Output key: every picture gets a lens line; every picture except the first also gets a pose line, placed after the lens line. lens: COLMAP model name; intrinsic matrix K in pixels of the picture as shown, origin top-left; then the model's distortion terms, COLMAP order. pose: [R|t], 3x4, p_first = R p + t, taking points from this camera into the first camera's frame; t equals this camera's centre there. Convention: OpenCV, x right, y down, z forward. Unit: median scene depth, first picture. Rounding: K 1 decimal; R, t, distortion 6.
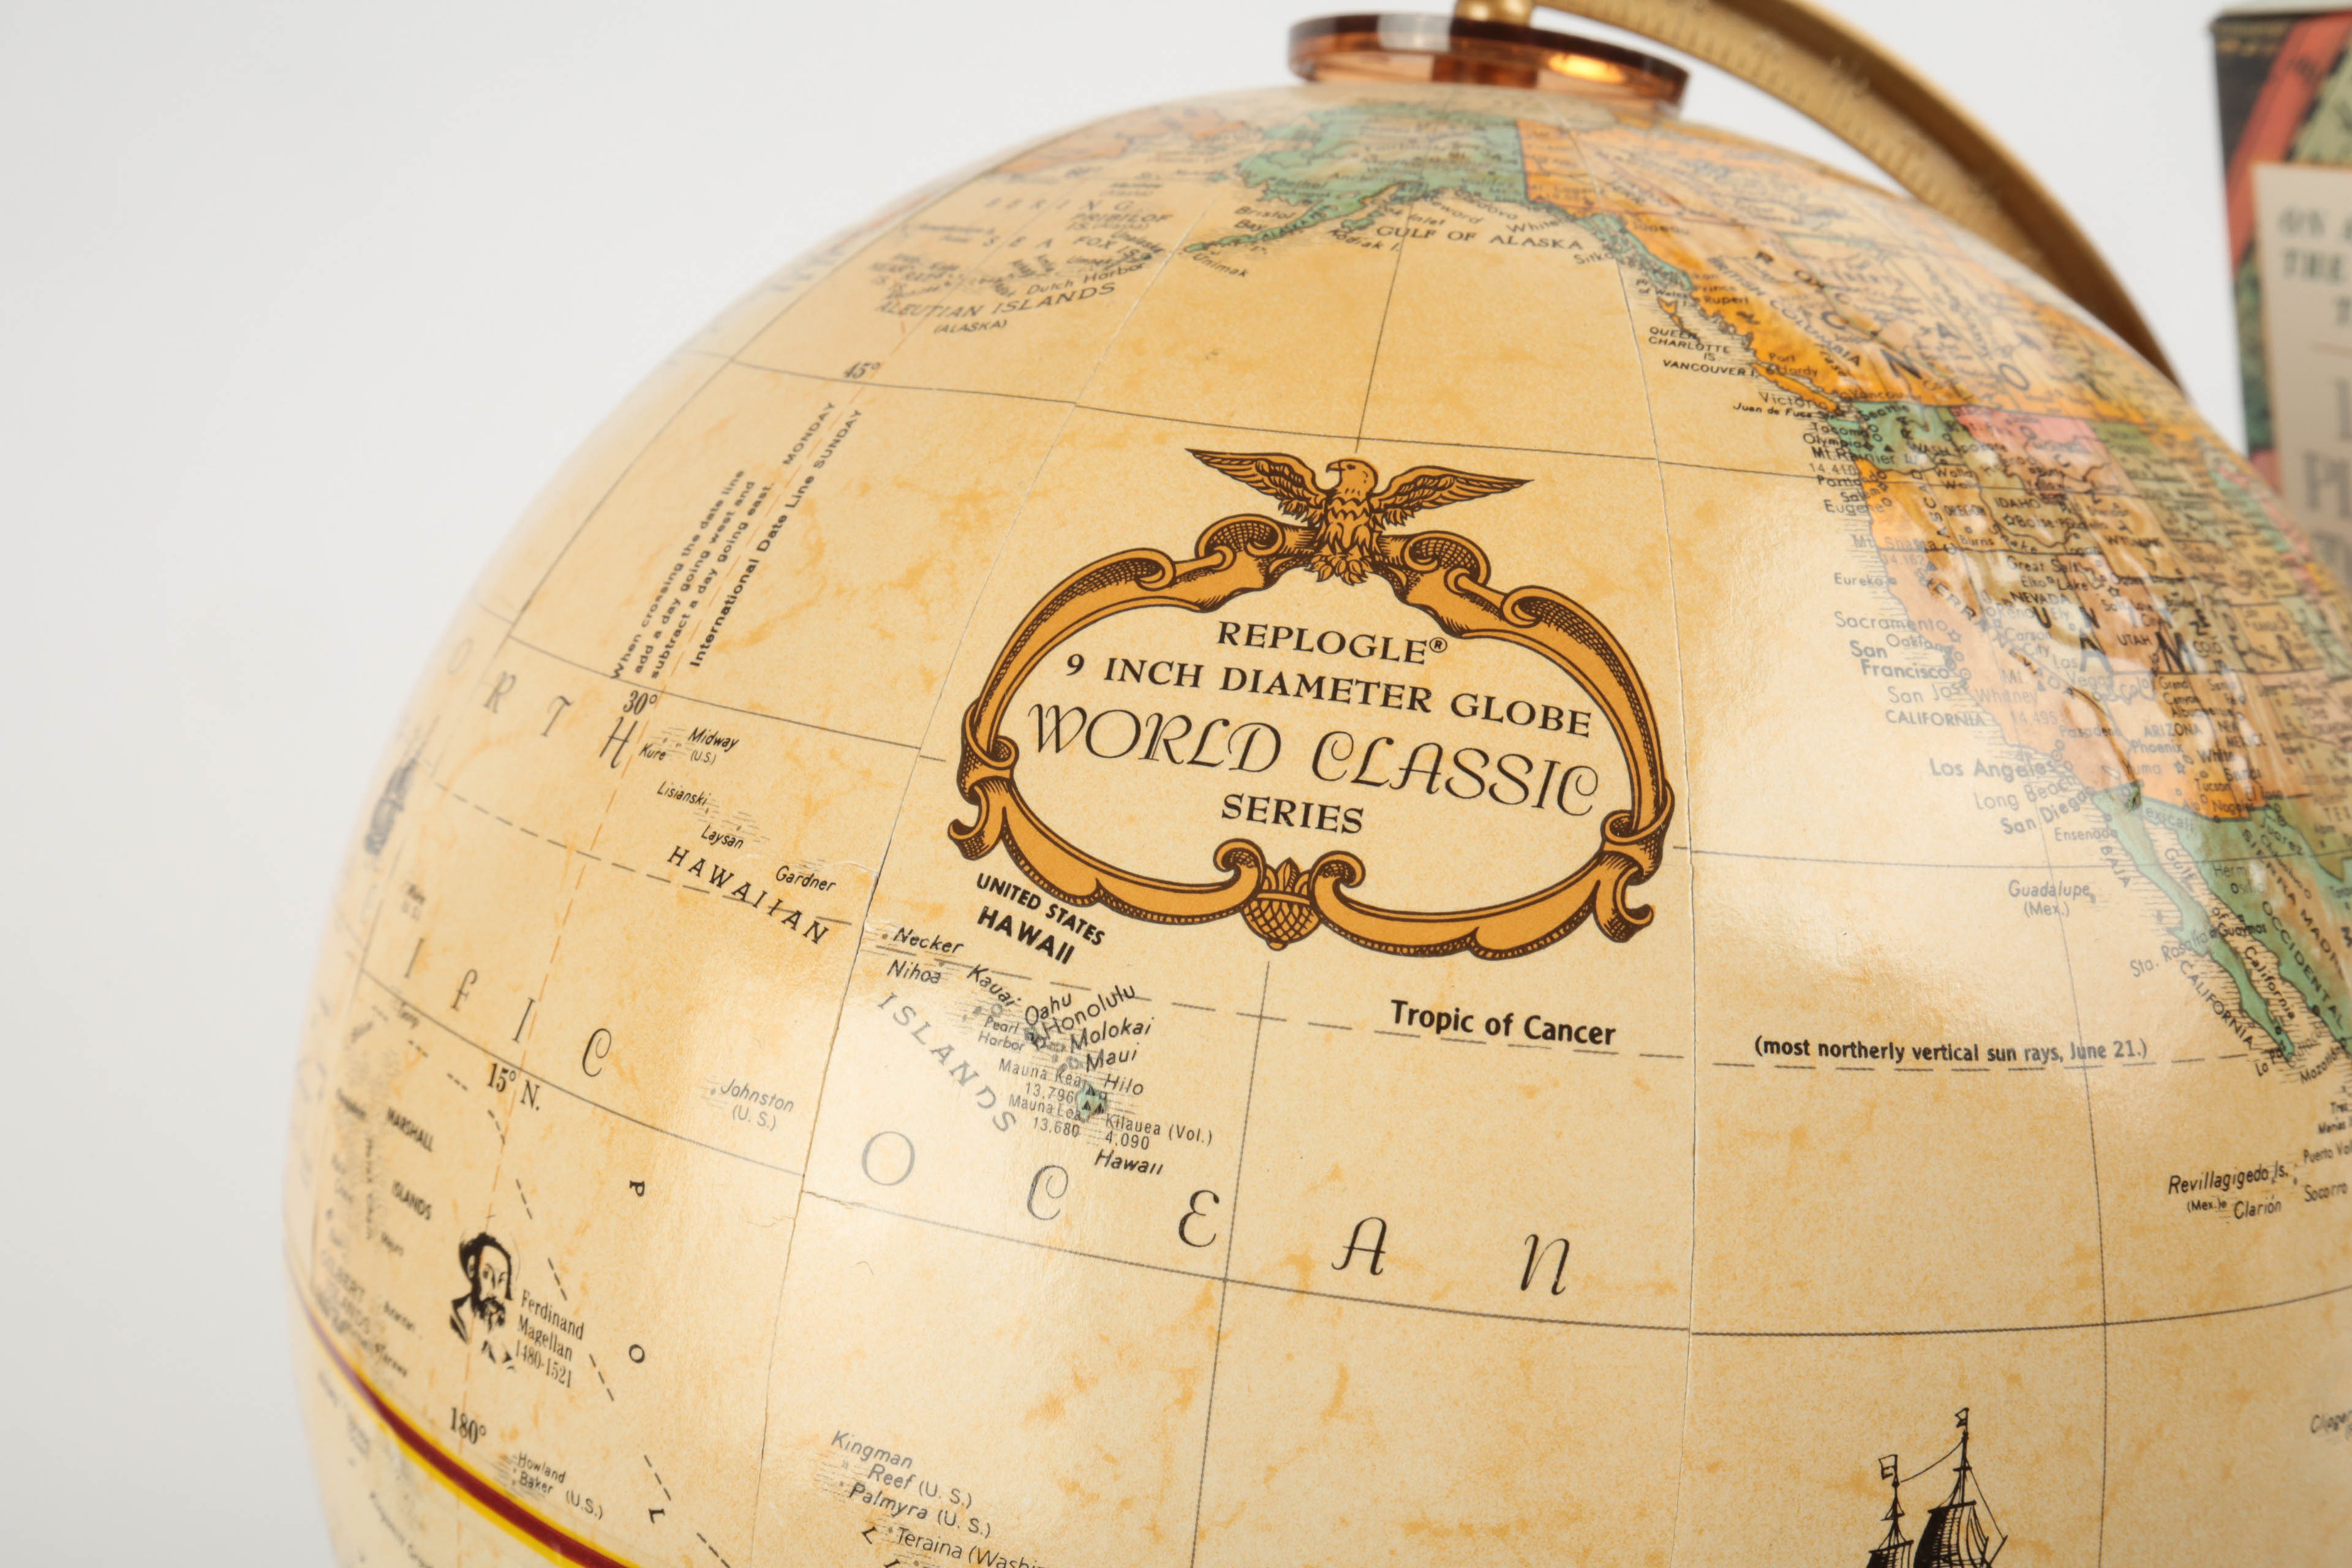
lens RADIAL K [[2307.5, 0, 1231.6], [0, 2307.5, 747.7], [0, 0, 1]] dist [0.040643, 0.000000]
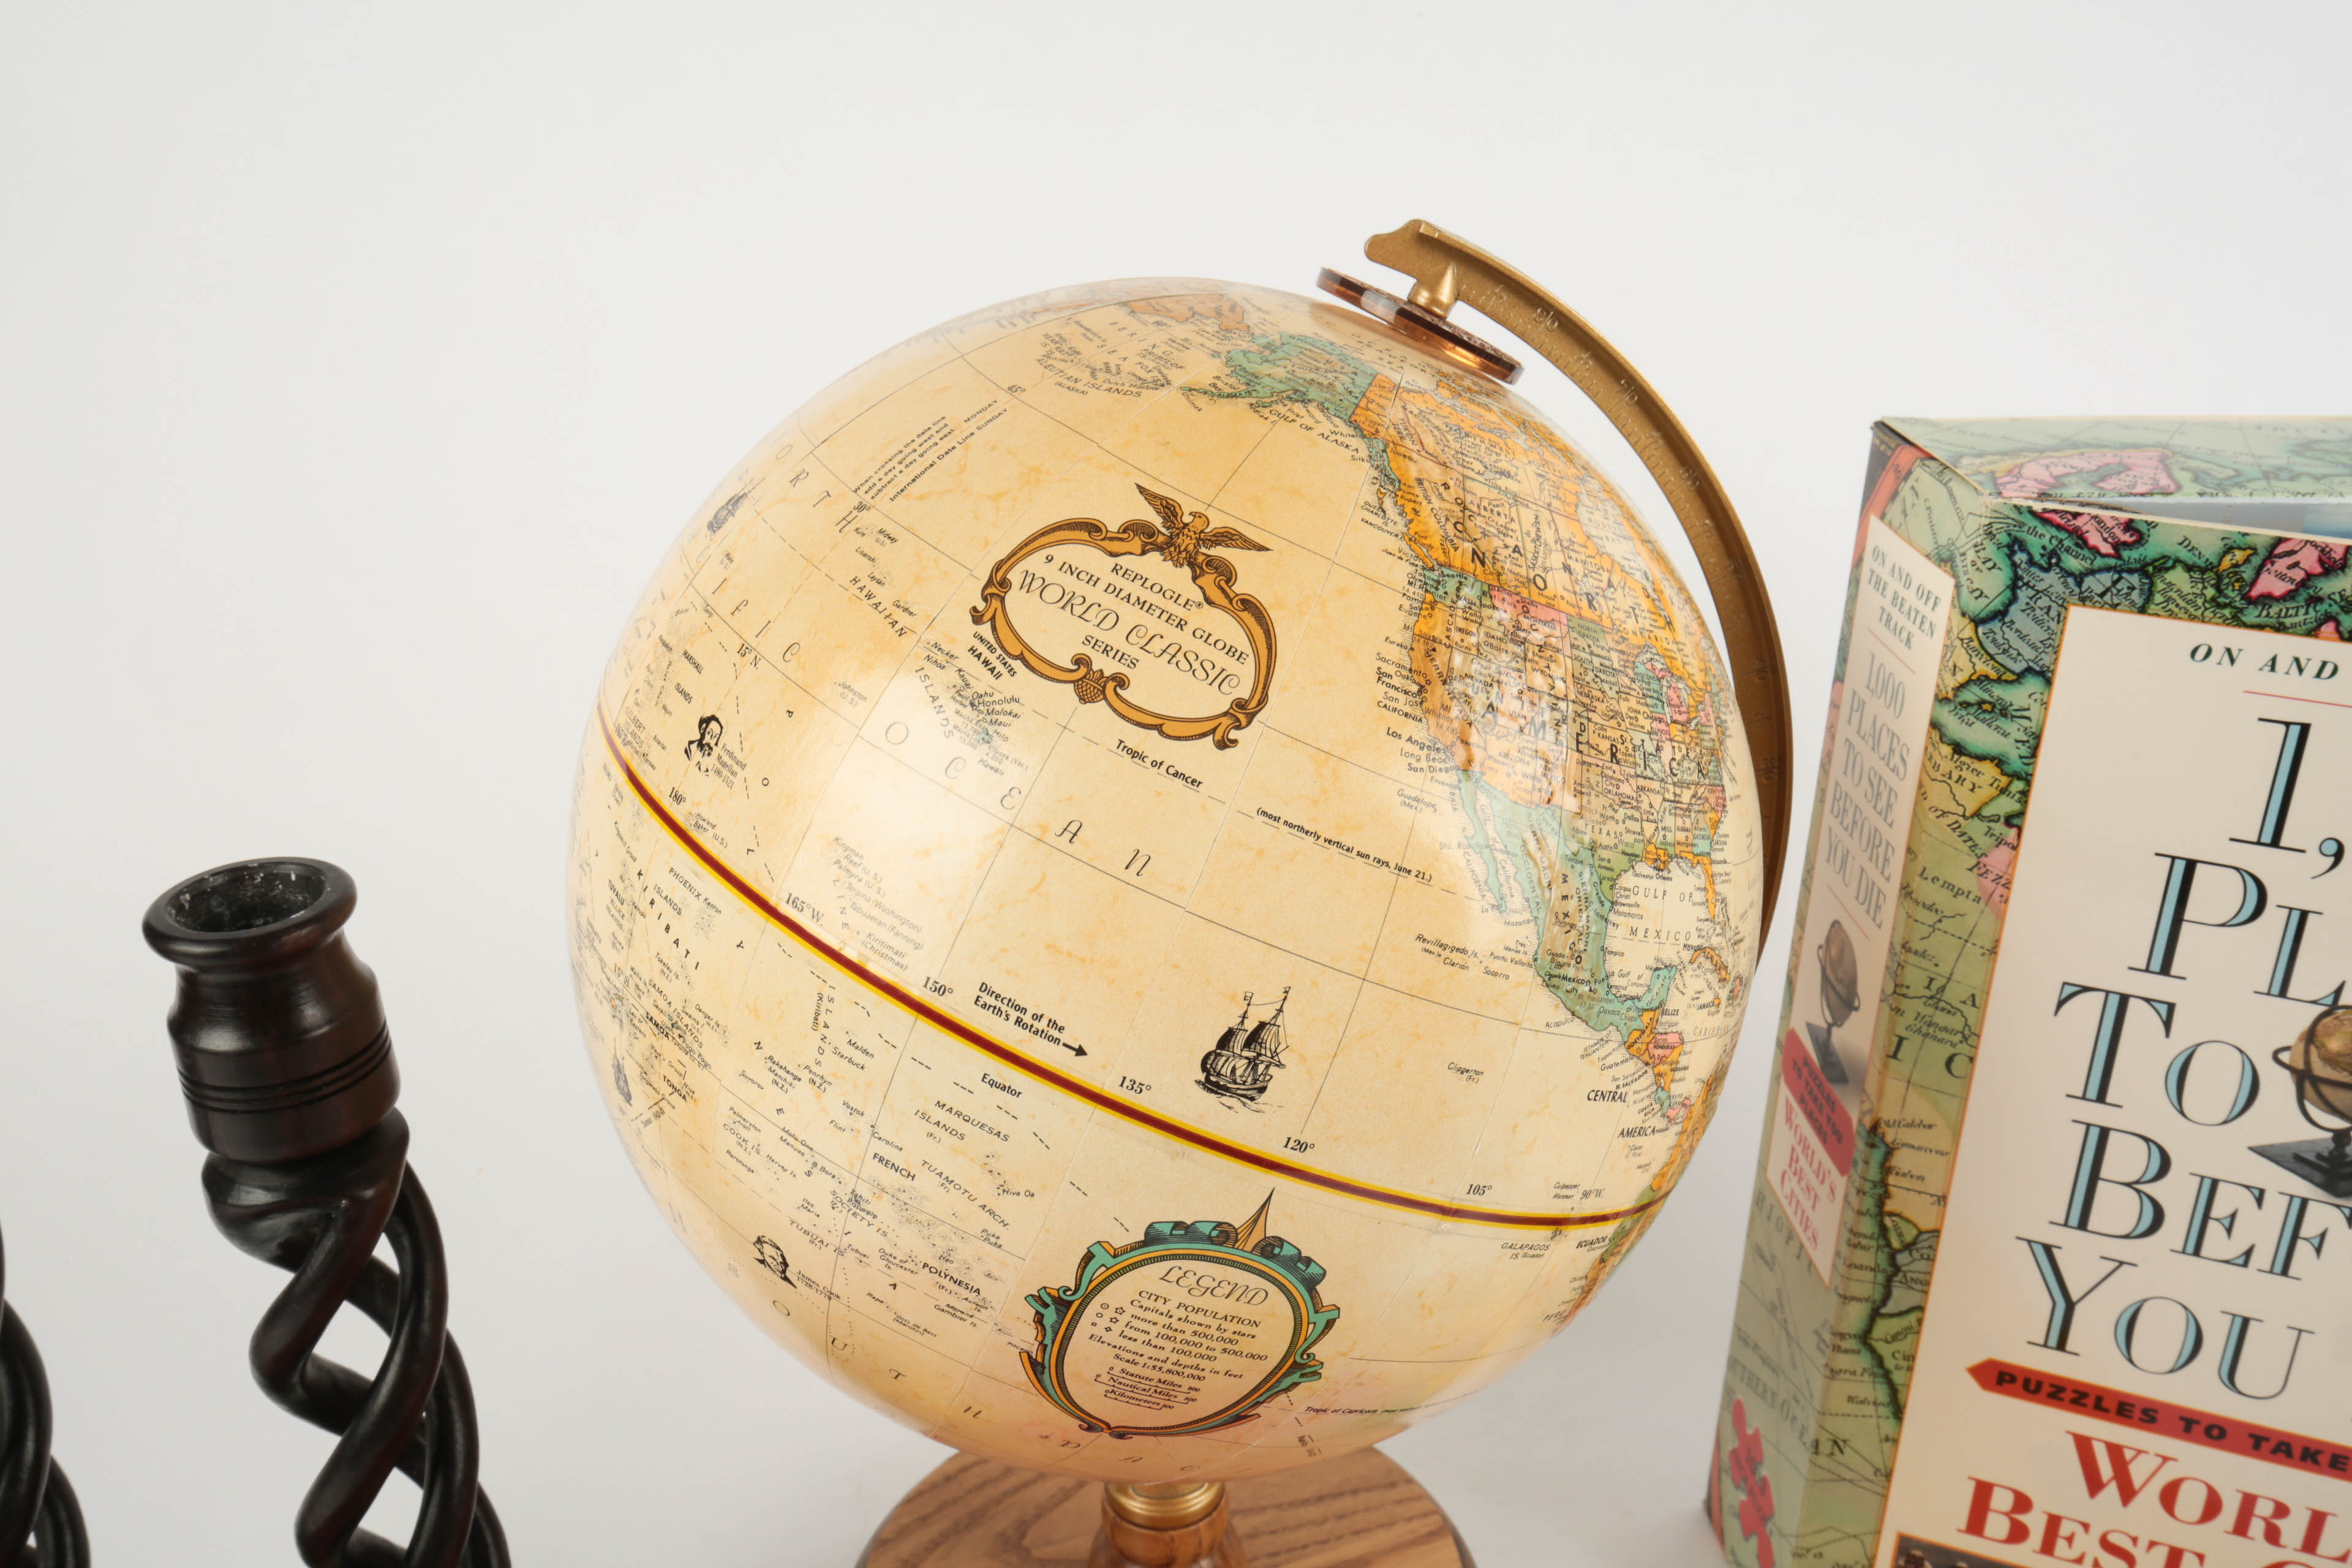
lens RADIAL K [[2327.6, 0, 1191.9], [0, 2327.6, 746.9], [0, 0, 1]] dist [0.047859, 0.000000]
pose [[0.936731, 0.343025, -0.069779, 0.272848], [-0.340698, 0.939177, 0.043266, -0.009560], [0.080376, -0.016755, 0.996624, -1.200011]]
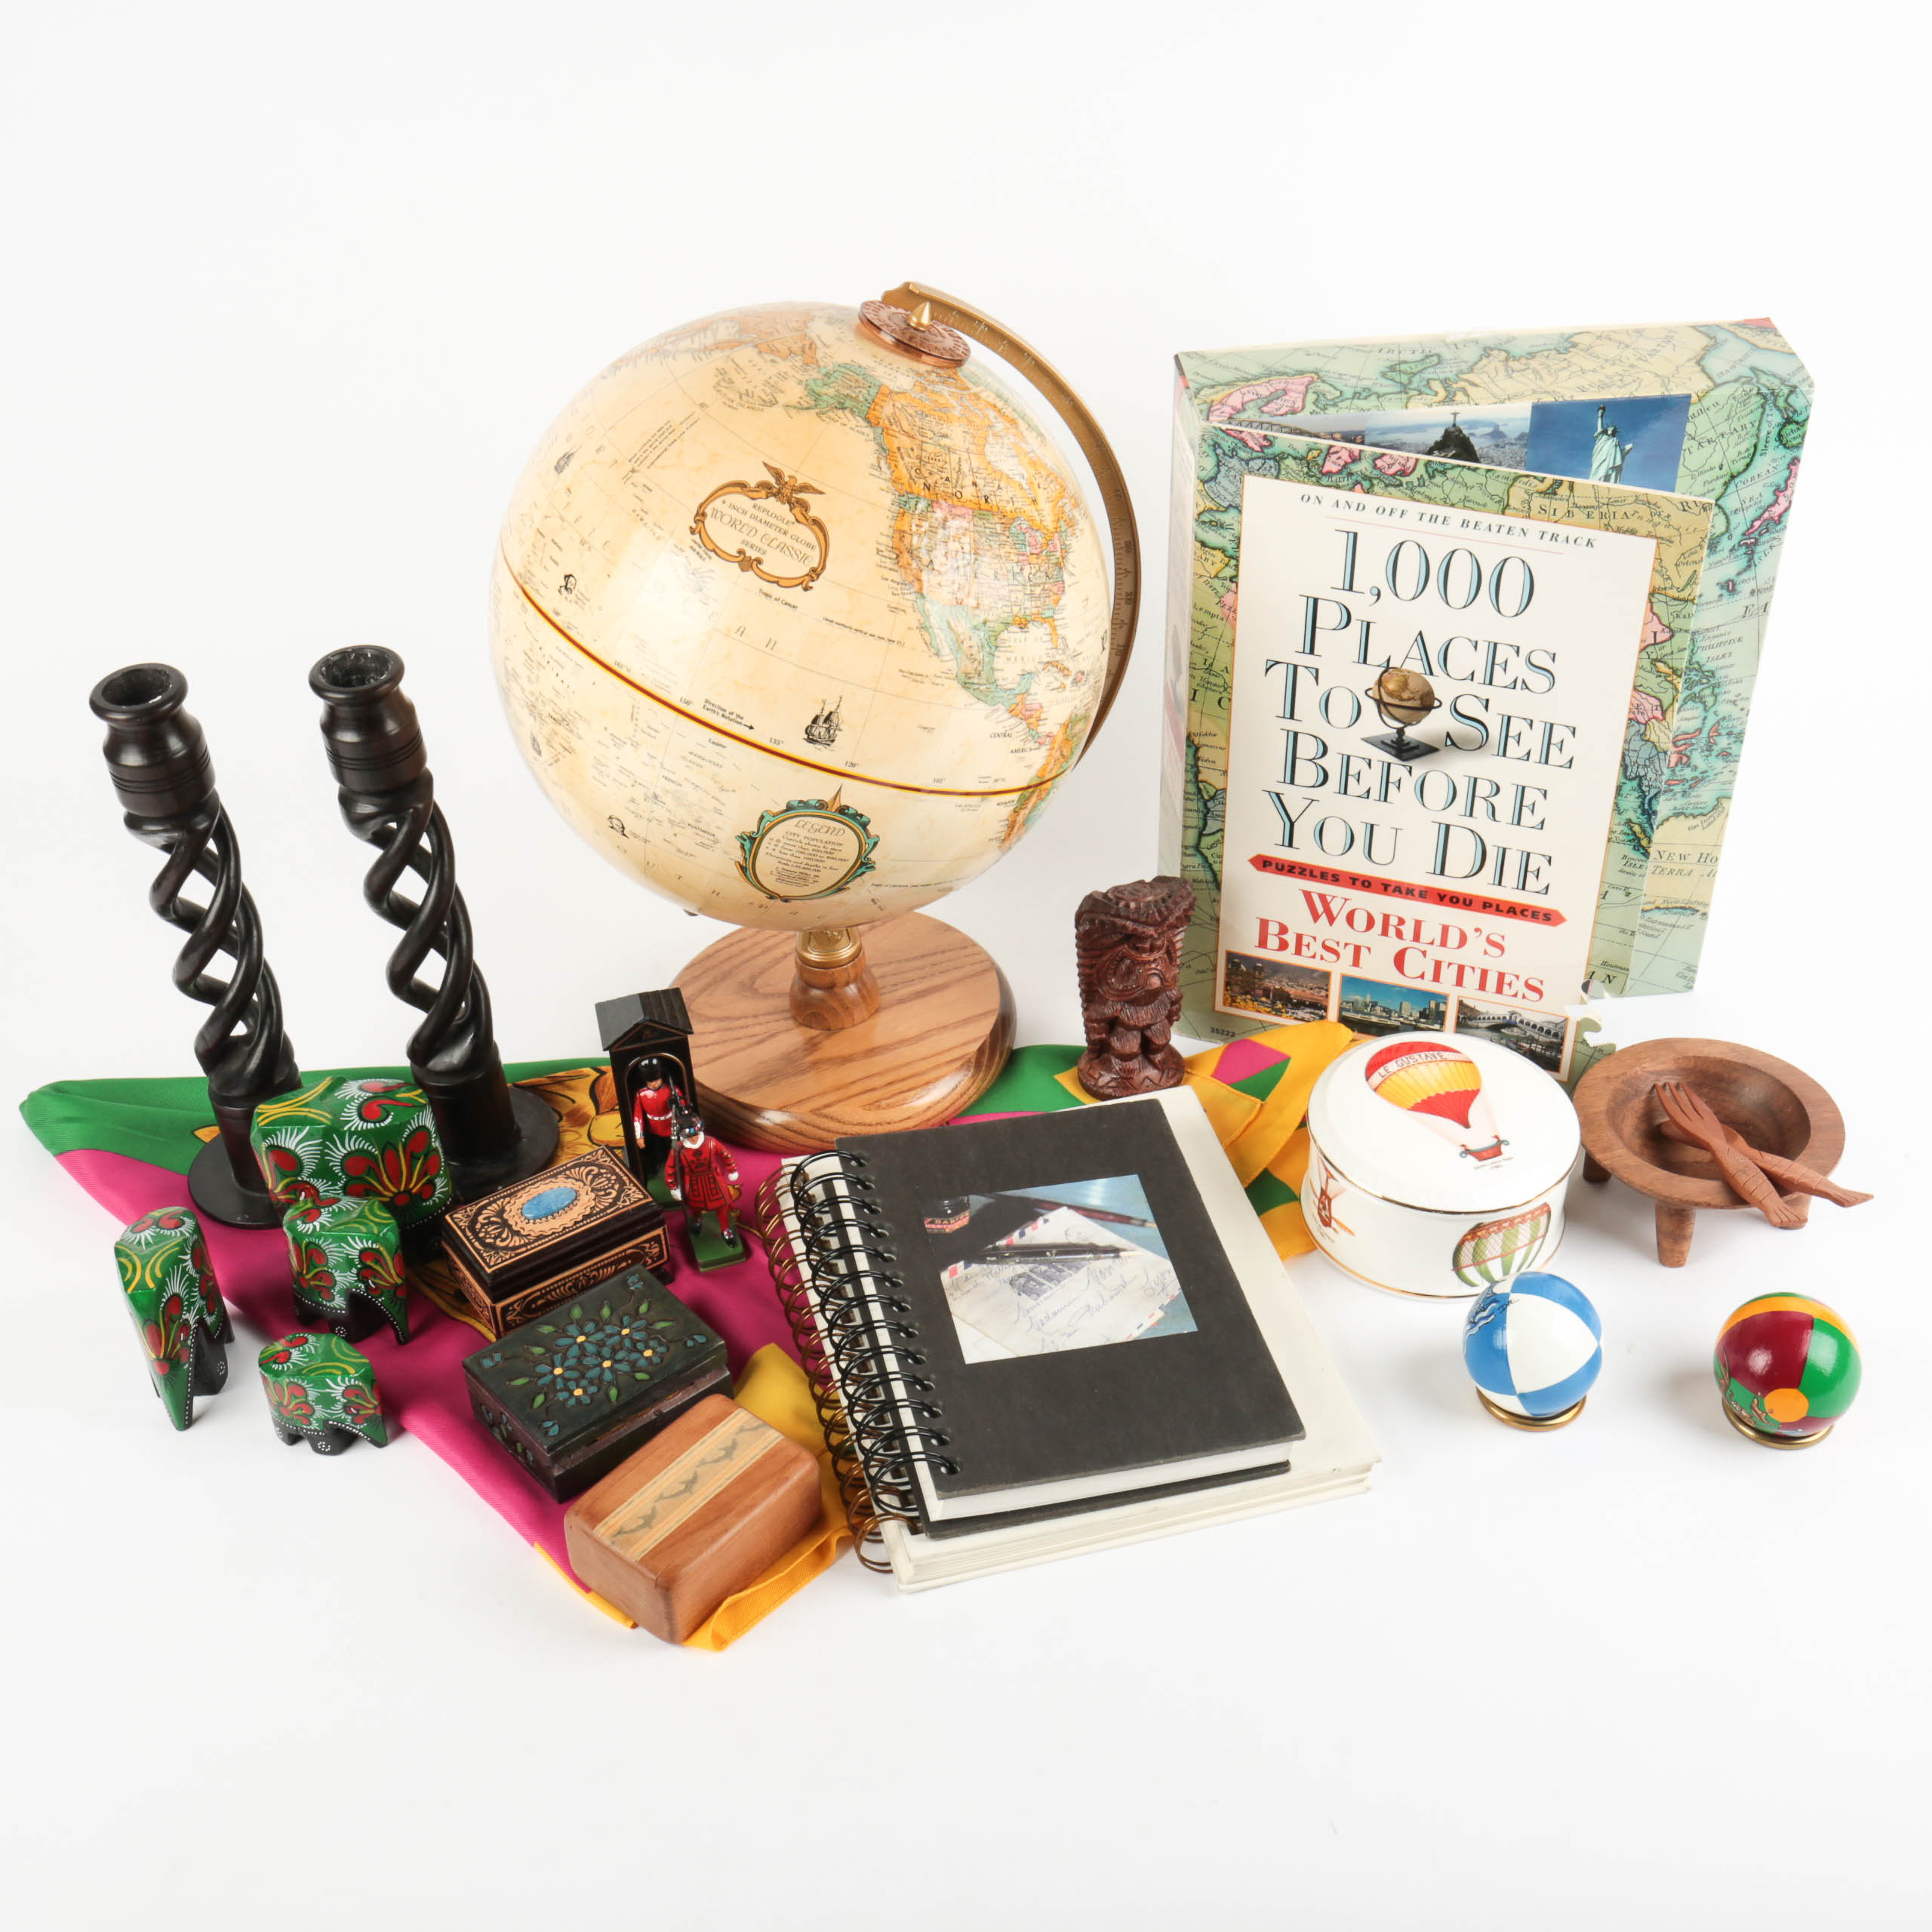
lens RADIAL K [[2684.5, 0, 1008.3], [0, 2684.5, 938.9], [0, 0, 1]] dist [-0.015229, 0.000000]
pose [[0.951262, 0.307460, 0.023850, 0.627069], [-0.302604, 0.915735, 0.264309, -0.837637], [0.059424, -0.258645, 0.964143, -4.480324]]
